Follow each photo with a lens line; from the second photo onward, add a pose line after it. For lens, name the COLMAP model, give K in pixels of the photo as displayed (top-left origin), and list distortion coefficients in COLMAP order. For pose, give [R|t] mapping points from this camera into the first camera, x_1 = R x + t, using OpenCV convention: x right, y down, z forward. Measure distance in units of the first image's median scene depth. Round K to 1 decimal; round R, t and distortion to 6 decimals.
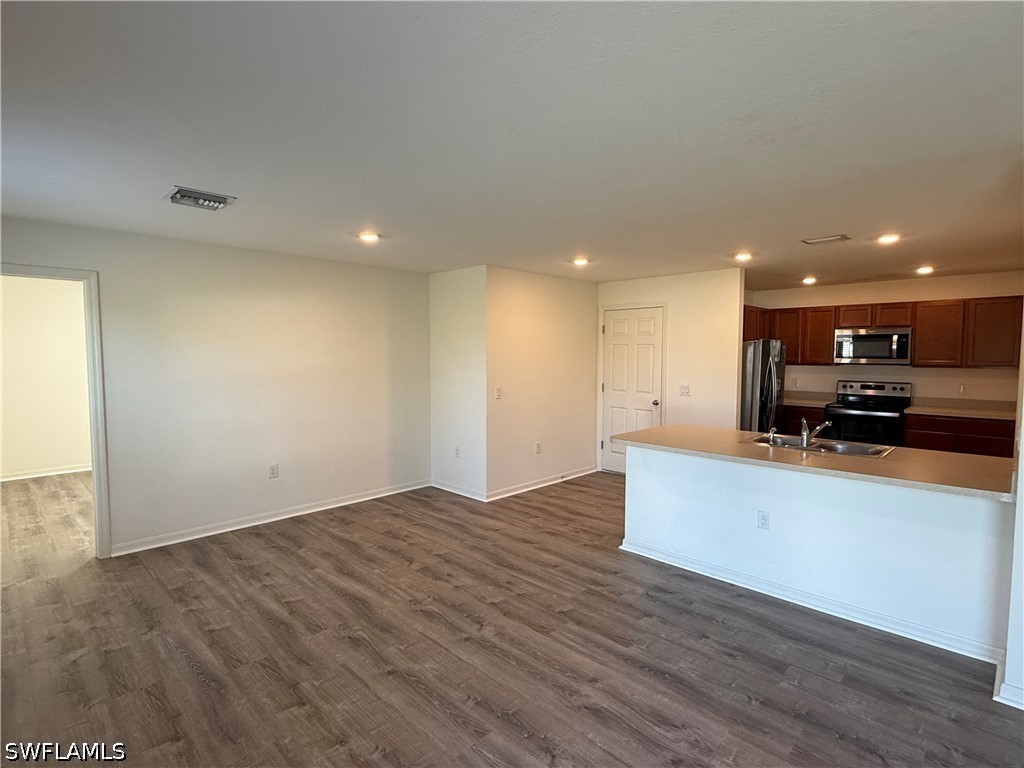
lens RADIAL K [[514.7, 0, 509.5], [0, 514.7, 385.7], [0, 0, 1]] dist [-0.000883, -0.000260]
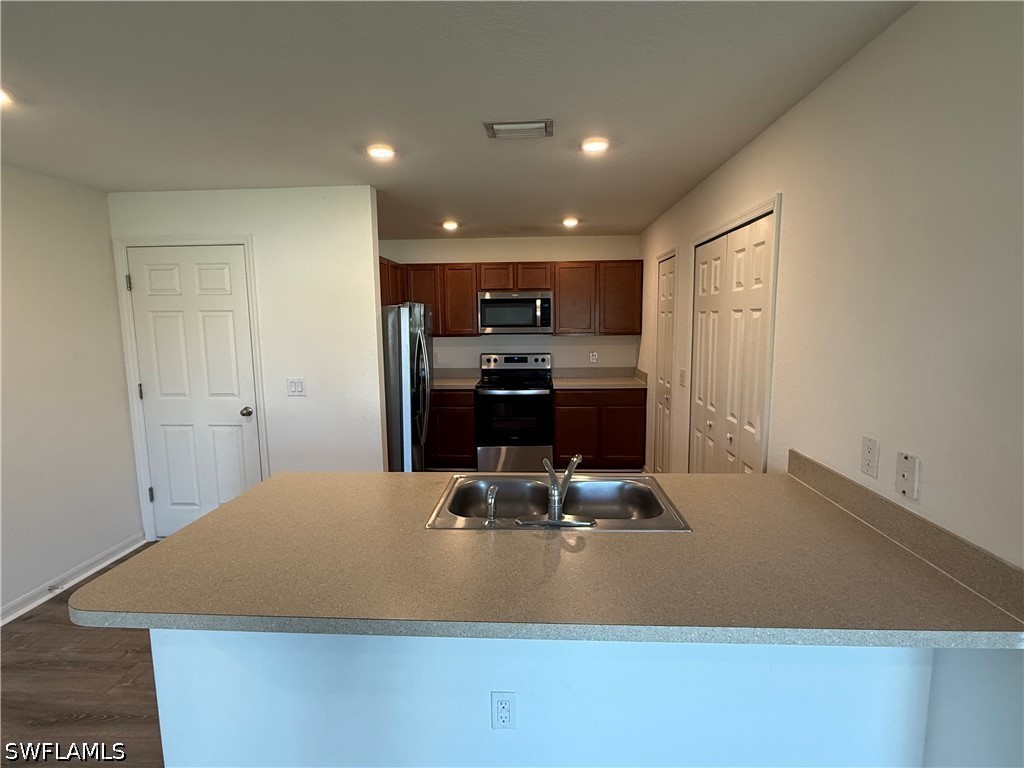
lens RADIAL K [[514.7, 0, 510.7], [0, 514.7, 384.8], [0, 0, 1]] dist [-0.000883, -0.000260]
pose [[0.748397, -0.095880, 0.656285, 0.150467], [0.054627, 0.995045, 0.083077, -0.034062], [-0.660998, -0.026323, 0.749926, 0.429425]]
